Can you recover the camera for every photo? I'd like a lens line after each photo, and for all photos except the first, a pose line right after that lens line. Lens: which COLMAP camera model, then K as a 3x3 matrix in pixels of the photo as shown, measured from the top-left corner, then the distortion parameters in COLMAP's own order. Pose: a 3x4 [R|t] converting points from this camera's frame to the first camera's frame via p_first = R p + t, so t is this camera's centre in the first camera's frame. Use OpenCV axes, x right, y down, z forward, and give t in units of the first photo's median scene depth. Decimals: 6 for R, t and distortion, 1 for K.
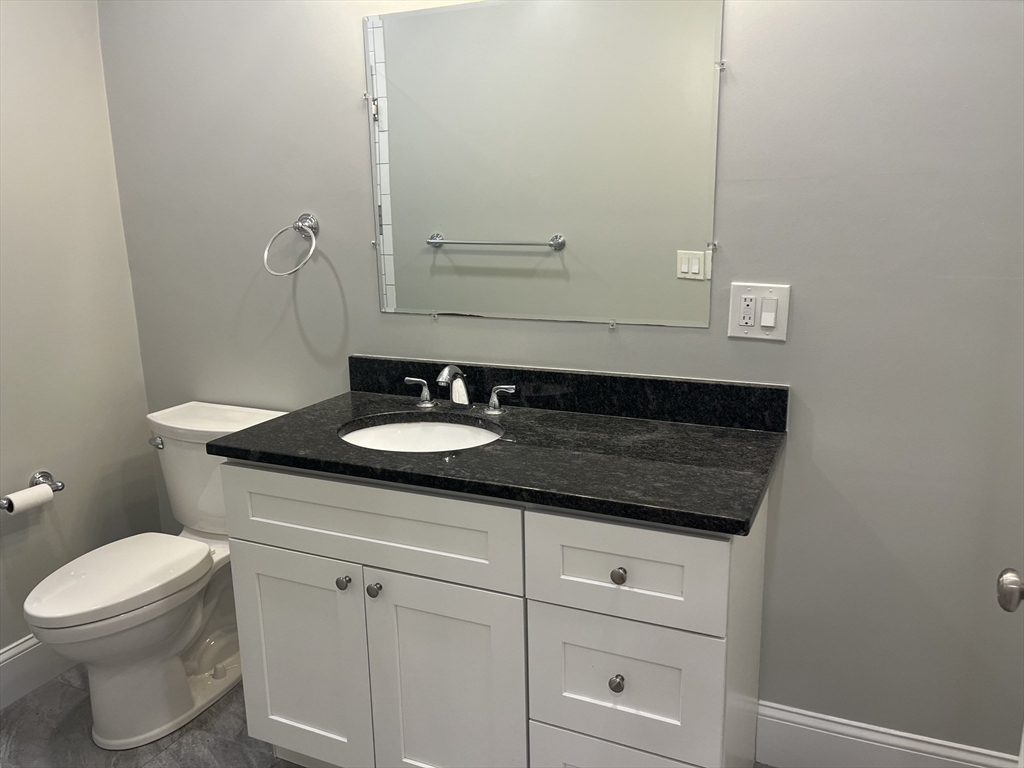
lens RADIAL K [[771.0, 0, 512.0], [0, 771.0, 384.0], [0, 0, 1]] dist [0.052338, -0.003472]
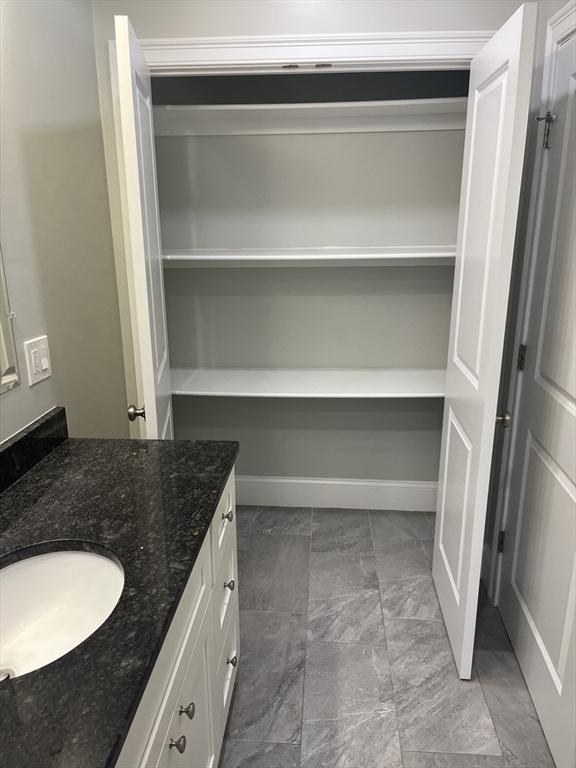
lens RADIAL K [[578.3, 0, 288.0], [0, 578.3, 384.0], [0, 0, 1]] dist [0.052338, -0.003472]
pose [[-0.359760, -0.231320, 0.903916, -0.724323], [0.220287, 0.920336, 0.323197, -0.281688], [-0.906668, 0.315394, -0.280143, 0.917108]]
